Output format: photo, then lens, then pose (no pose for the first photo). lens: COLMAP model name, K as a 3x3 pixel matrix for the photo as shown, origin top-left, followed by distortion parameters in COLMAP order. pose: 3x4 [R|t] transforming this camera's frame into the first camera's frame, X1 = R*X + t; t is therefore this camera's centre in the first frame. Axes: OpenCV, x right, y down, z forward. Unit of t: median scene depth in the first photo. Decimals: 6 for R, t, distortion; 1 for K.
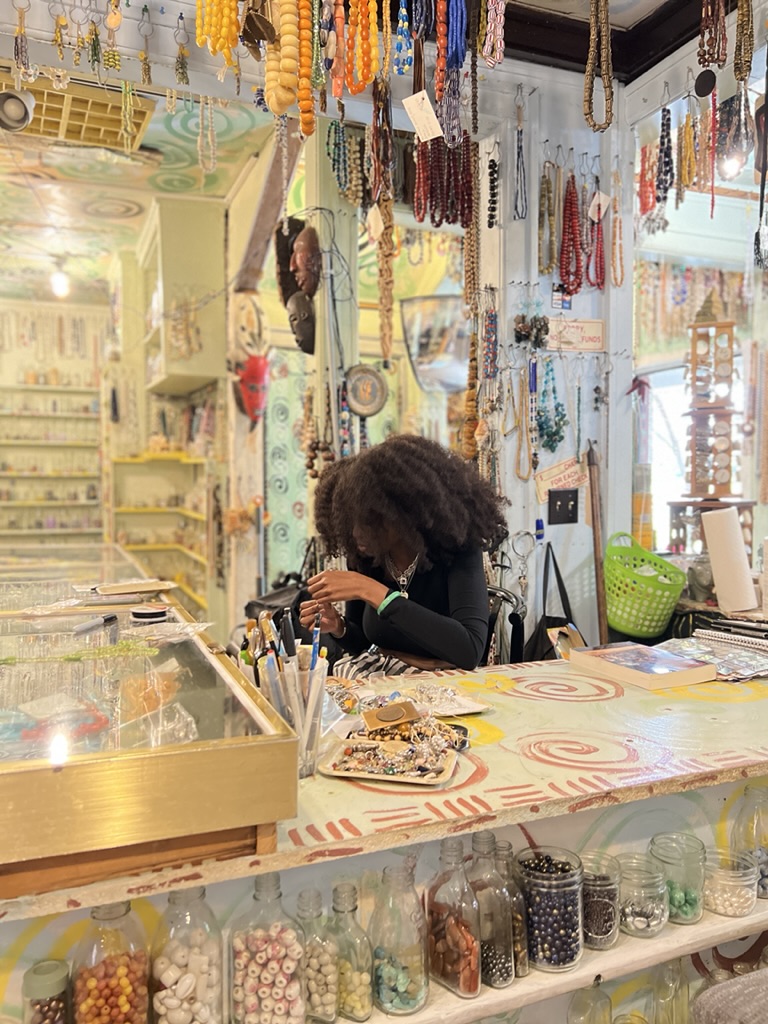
lens RADIAL K [[796.3, 0, 381.5], [0, 796.3, 509.1], [0, 0, 1]] dist [0.010129, -0.015888]
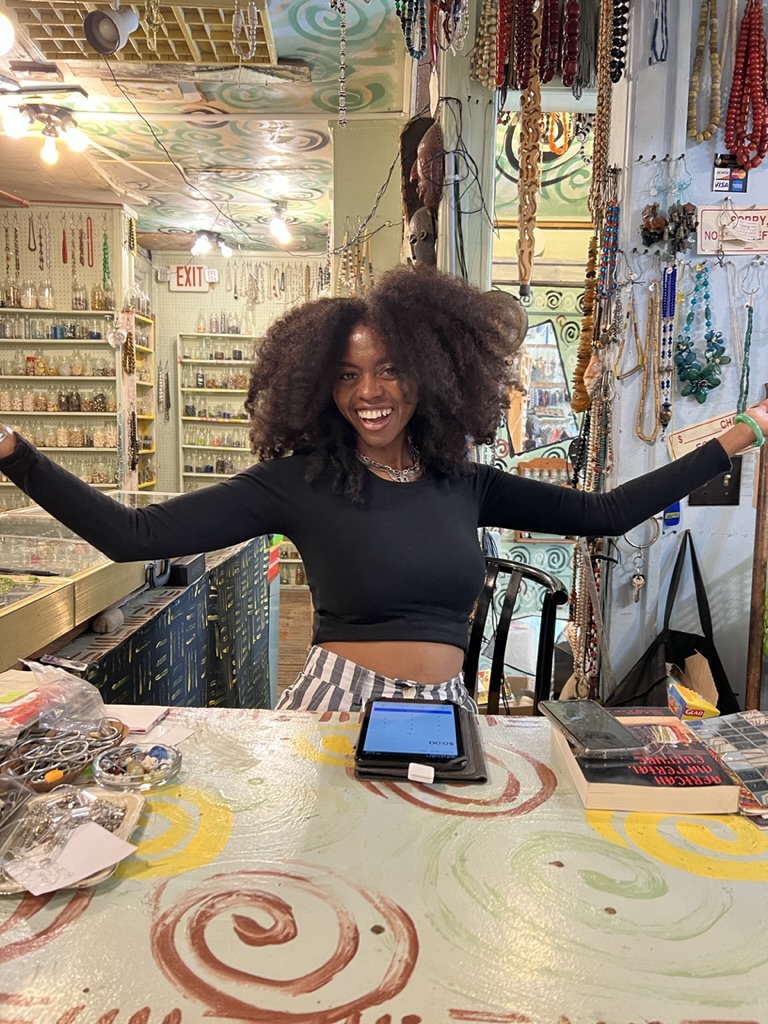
lens RADIAL K [[796.3, 0, 385.1], [0, 796.3, 515.6], [0, 0, 1]] dist [0.010129, -0.015888]
pose [[0.920699, 0.062077, -0.385305, 0.238425], [-0.036650, 0.996659, 0.072996, -0.013665], [0.388549, -0.053086, 0.919898, 0.243663]]
